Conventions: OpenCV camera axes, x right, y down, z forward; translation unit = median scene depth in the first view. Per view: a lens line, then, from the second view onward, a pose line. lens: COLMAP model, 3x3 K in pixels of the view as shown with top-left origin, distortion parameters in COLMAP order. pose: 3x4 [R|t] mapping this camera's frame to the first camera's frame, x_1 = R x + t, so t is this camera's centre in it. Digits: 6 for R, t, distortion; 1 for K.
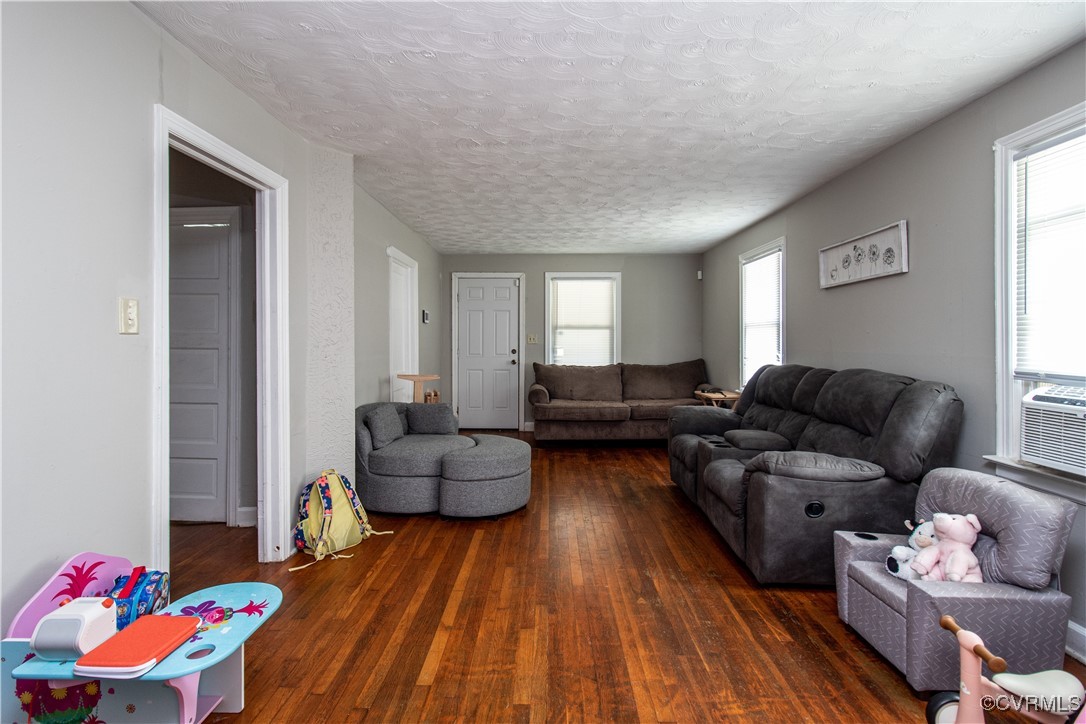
lens RADIAL K [[512.9, 0, 543.5], [0, 512.9, 345.4], [0, 0, 1]] dist [0.000638, 0.000793]
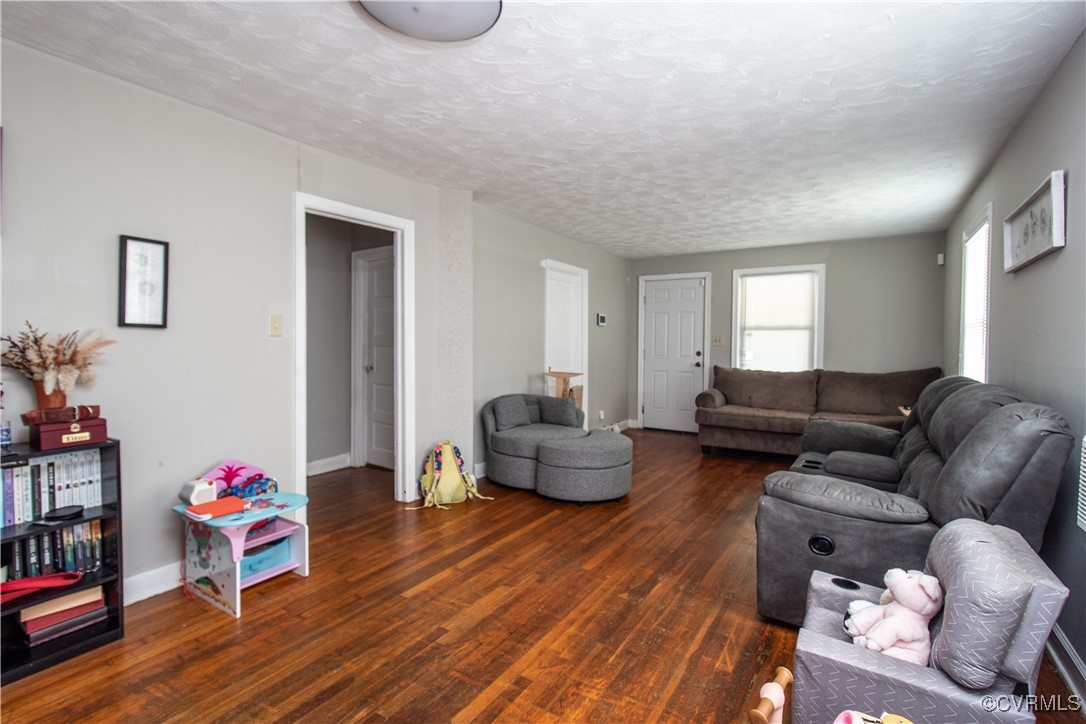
lens RADIAL K [[512.9, 0, 538.8], [0, 512.9, 358.9], [0, 0, 1]] dist [0.000638, 0.000793]
pose [[0.842548, 0.023990, -0.538087, 0.449805], [-0.010984, 0.999565, 0.027365, -0.002693], [0.538509, -0.017146, 0.842445, 0.036524]]
